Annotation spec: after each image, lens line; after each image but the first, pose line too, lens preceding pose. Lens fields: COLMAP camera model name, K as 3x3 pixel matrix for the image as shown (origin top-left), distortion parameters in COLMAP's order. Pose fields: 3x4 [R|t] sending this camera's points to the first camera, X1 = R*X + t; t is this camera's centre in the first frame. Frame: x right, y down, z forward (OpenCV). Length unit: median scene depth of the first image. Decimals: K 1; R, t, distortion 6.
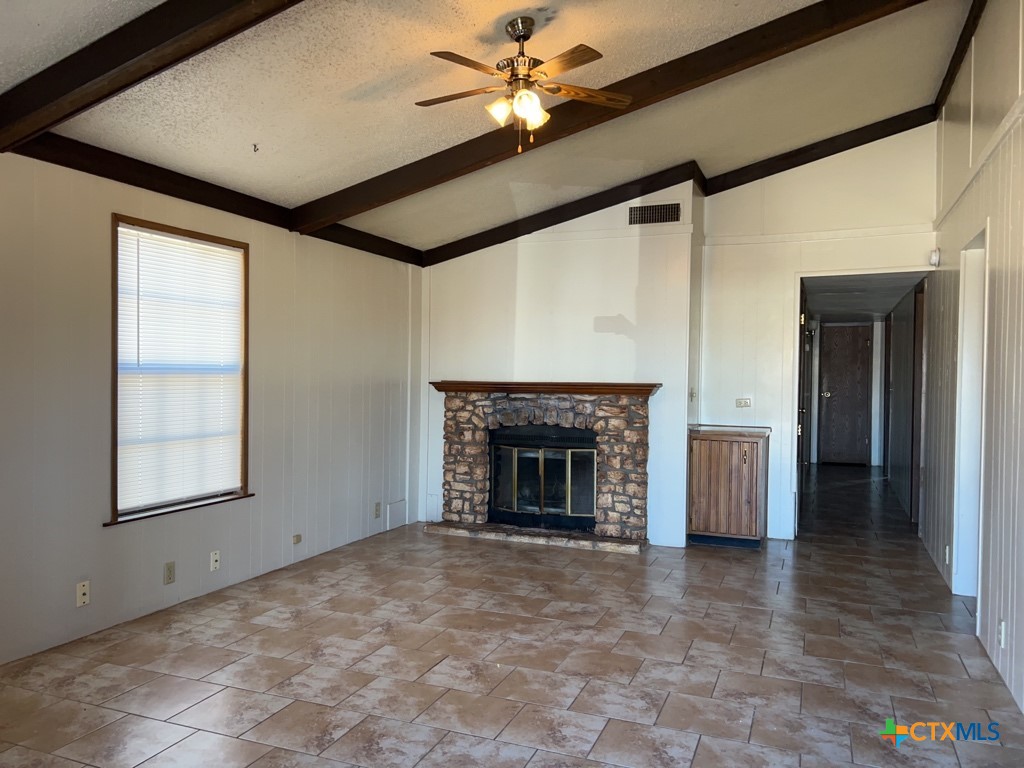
lens RADIAL K [[770.5, 0, 508.4], [0, 770.5, 384.2], [0, 0, 1]] dist [0.051399, -0.061087]
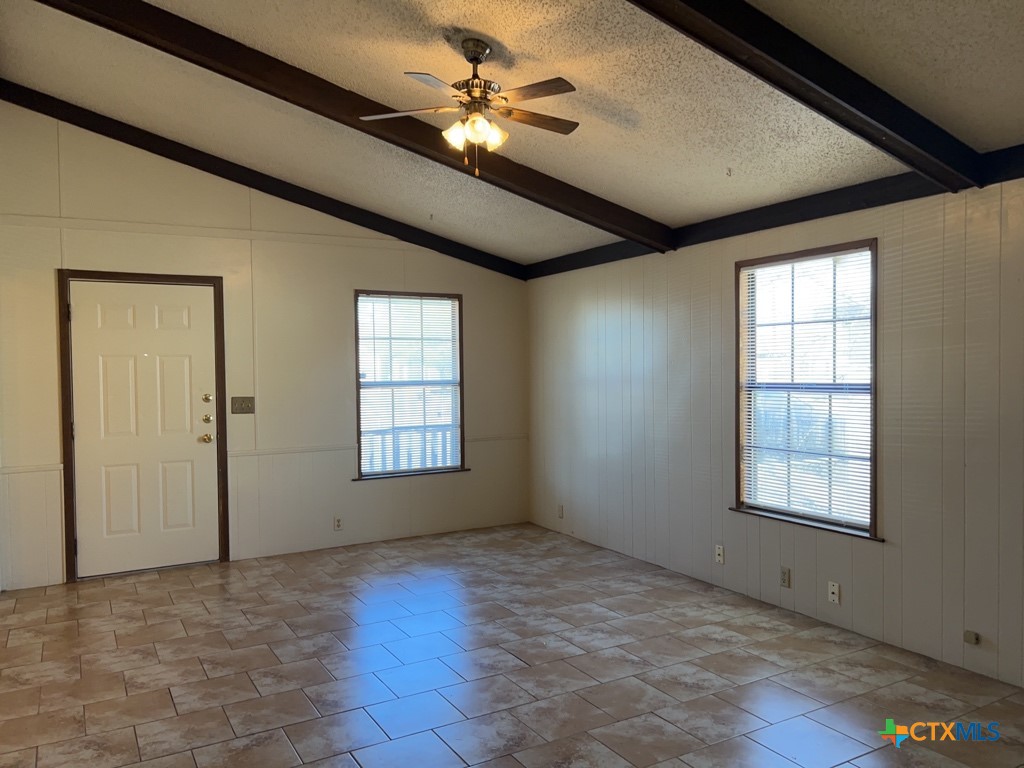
lens RADIAL K [[770.5, 0, 517.1], [0, 770.5, 378.5], [0, 0, 1]] dist [0.051399, -0.061087]
pose [[-0.615824, 0.005665, -0.787863, 0.702325], [-0.006424, 0.999905, 0.012212, -0.046145], [0.787858, 0.012581, -0.615729, 1.512037]]
